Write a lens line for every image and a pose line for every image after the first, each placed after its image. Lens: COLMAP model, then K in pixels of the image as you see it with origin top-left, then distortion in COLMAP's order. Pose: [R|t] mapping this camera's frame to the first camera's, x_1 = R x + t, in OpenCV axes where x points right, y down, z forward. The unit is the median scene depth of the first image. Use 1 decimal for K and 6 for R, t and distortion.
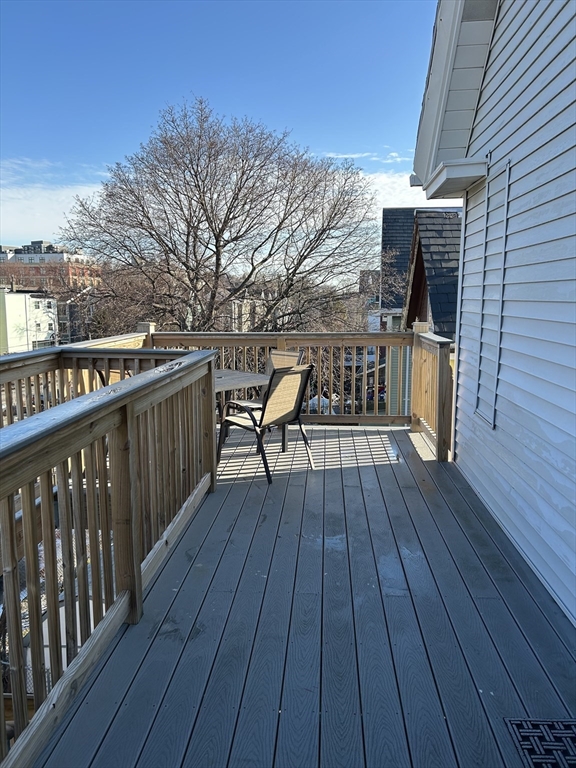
lens RADIAL K [[575.3, 0, 292.6], [0, 575.3, 376.5], [0, 0, 1]] dist [0.053577, -0.072468]
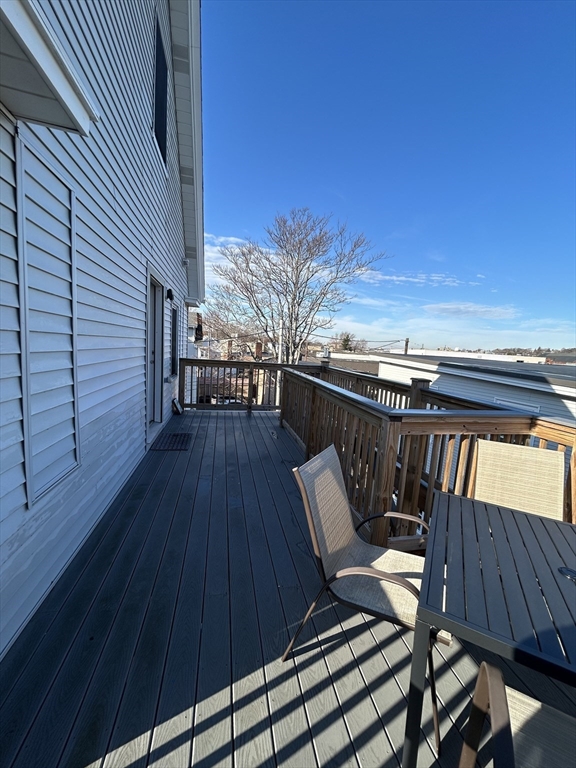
lens RADIAL K [[308.7, 0, 288.7], [0, 308.7, 383.6], [0, 0, 1]] dist [-0.001856, 0.000597]
pose [[-0.961966, -0.033798, -0.271071, 0.164935], [-0.103361, 0.963573, 0.246665, -0.226027], [0.252860, 0.265301, -0.930418, 1.668678]]
